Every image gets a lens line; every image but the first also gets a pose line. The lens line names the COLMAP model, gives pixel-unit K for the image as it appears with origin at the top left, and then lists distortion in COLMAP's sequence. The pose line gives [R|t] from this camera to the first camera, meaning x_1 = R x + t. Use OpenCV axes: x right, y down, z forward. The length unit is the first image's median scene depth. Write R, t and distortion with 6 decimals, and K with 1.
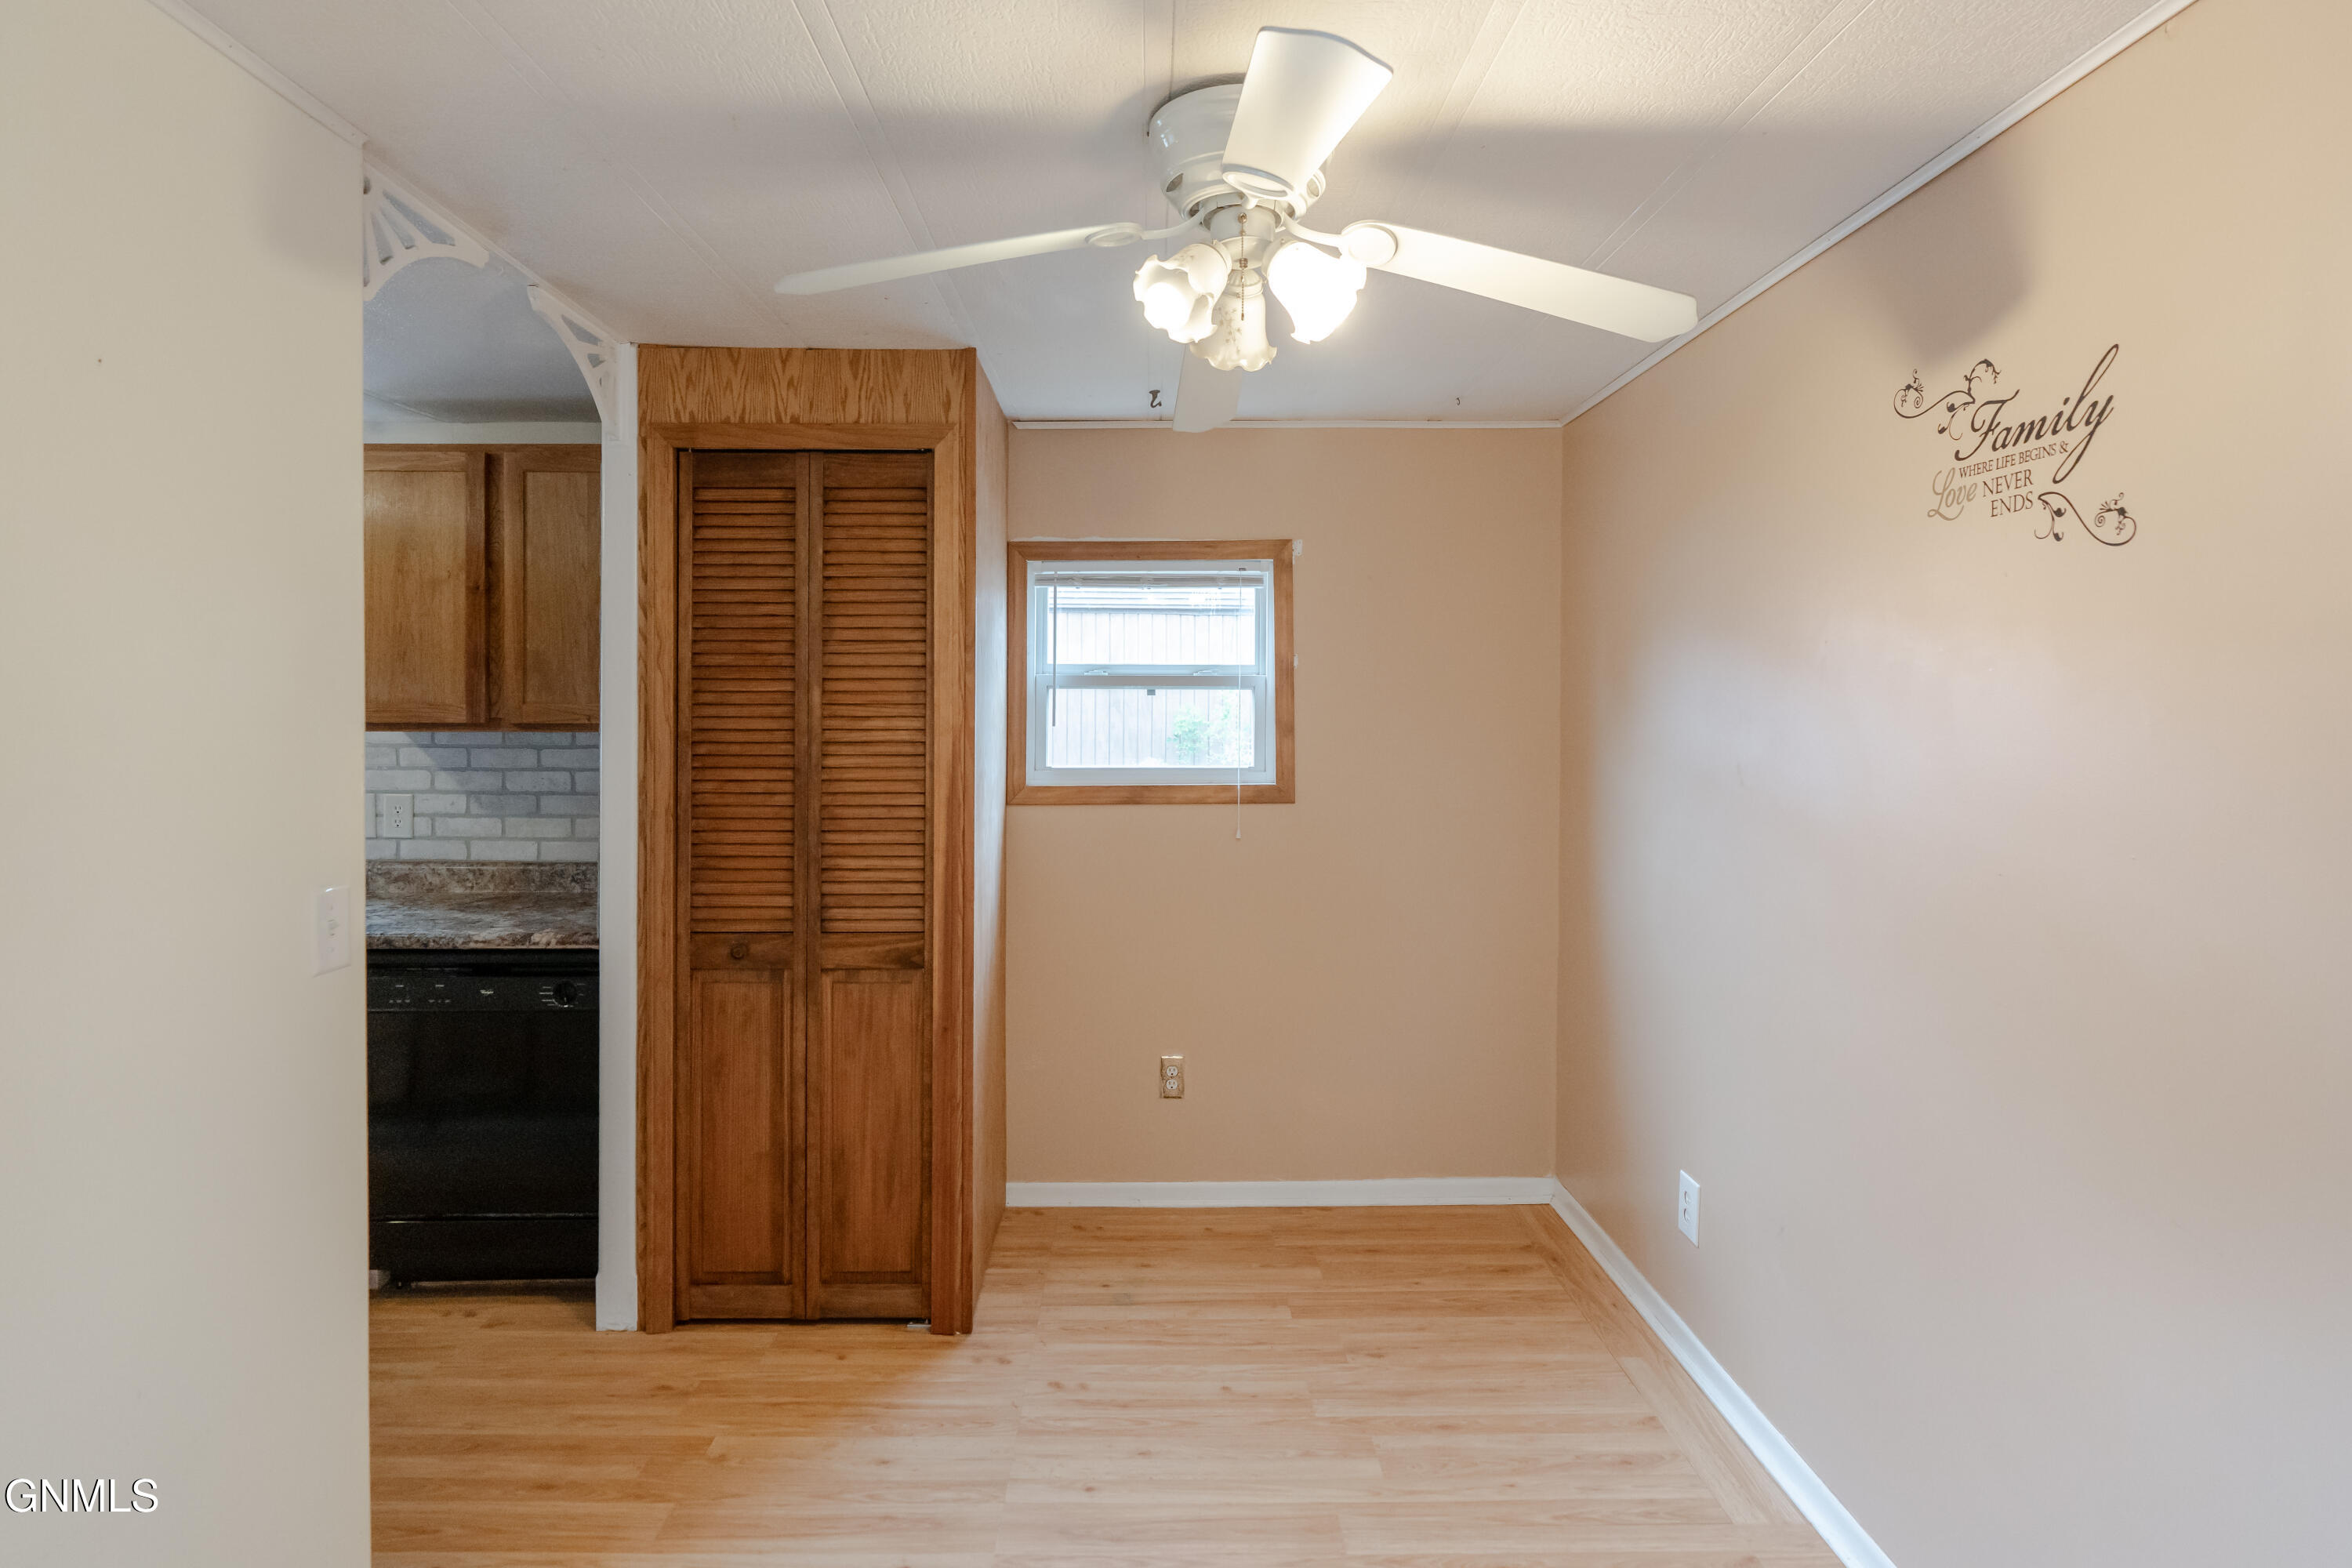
lens RADIAL K [[1102.4, 0, 1134.3], [0, 1102.4, 720.3], [0, 0, 1]] dist [-0.001741, -0.000017]
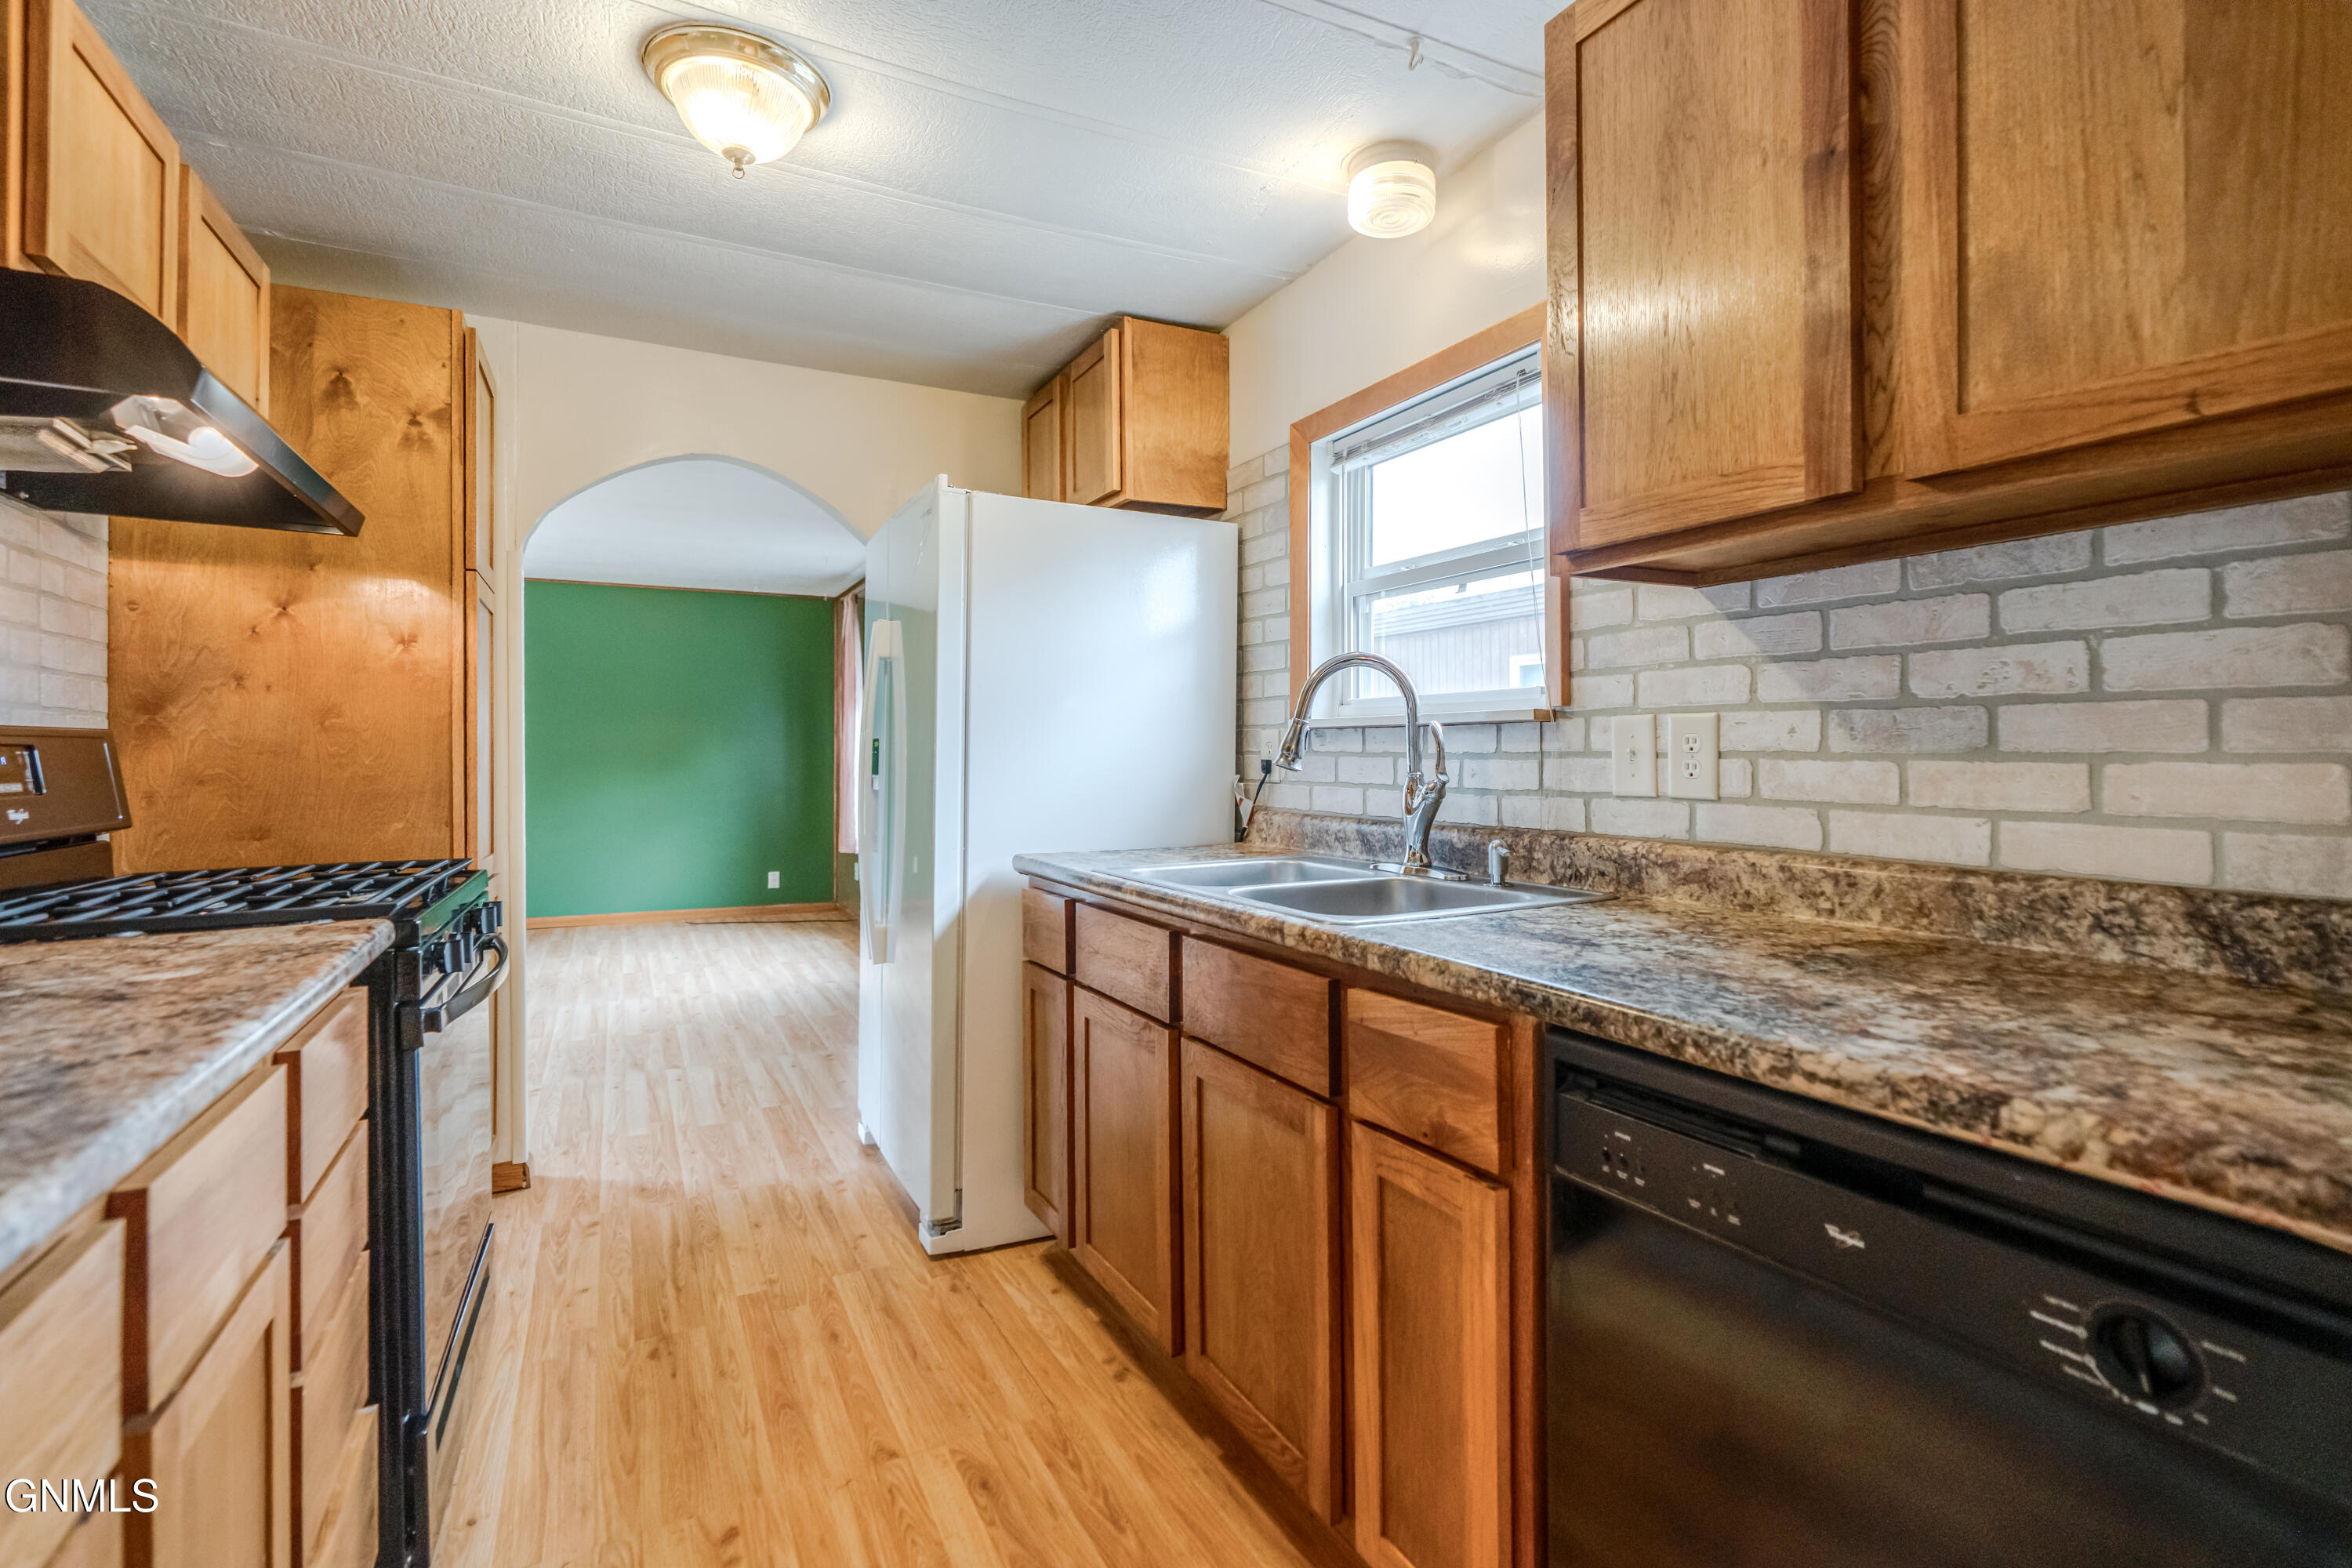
lens RADIAL K [[1098.8, 0, 1169.9], [0, 1098.8, 763.0], [0, 0, 1]] dist [-0.005387, -0.000670]
pose [[0.440428, 0.003556, -0.897781, -0.316189], [0.005009, 0.999967, 0.006418, 0.085954], [0.897774, -0.007324, 0.440396, 0.556953]]
